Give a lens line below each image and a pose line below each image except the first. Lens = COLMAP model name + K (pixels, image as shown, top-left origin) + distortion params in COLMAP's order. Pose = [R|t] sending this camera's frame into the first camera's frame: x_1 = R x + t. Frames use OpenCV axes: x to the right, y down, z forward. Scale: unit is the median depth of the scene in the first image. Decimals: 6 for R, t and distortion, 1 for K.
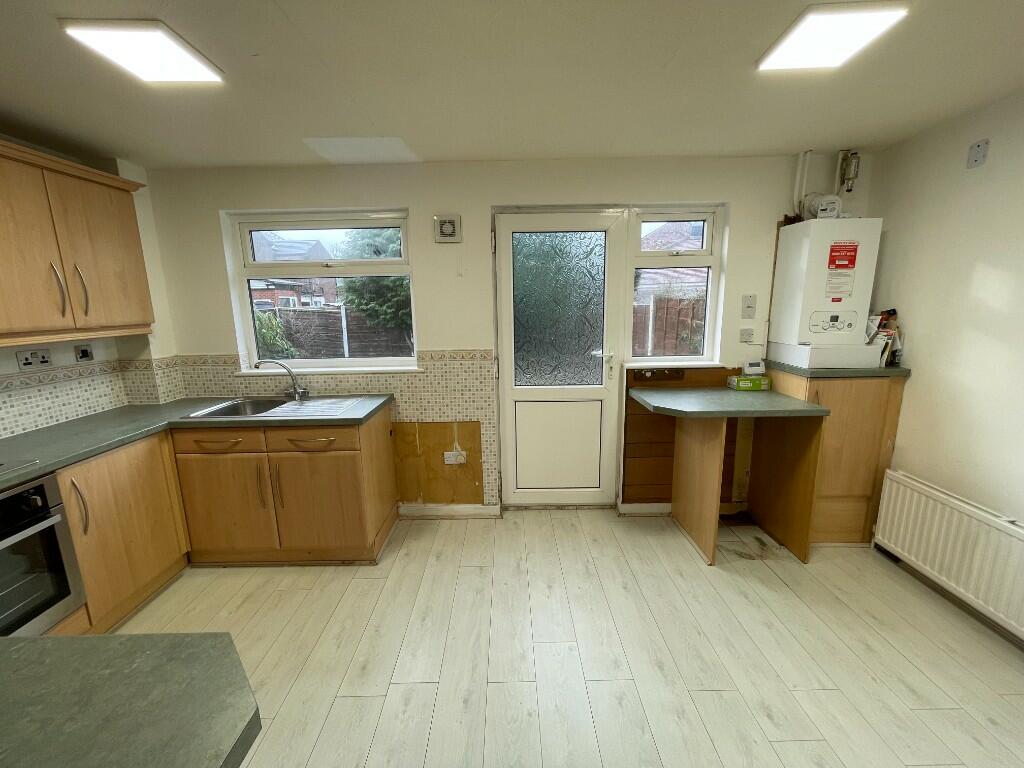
lens RADIAL K [[411.4, 0, 511.4], [0, 411.4, 380.7], [0, 0, 1]] dist [-0.001830, -0.001200]
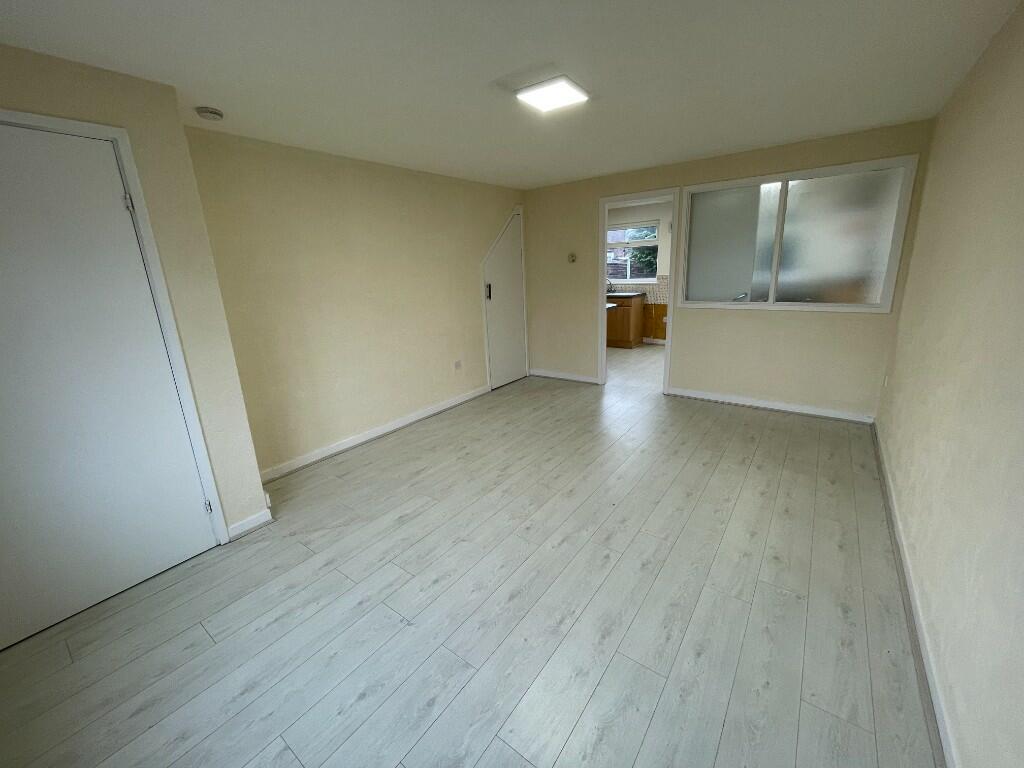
lens RADIAL K [[411.4, 0, 508.2], [0, 411.4, 381.3], [0, 0, 1]] dist [-0.001830, -0.001200]
pose [[0.792791, 0.147343, -0.591415, 0.685218], [-0.083109, 0.987410, 0.134592, 0.331362], [0.603800, -0.057551, 0.795055, -1.729107]]
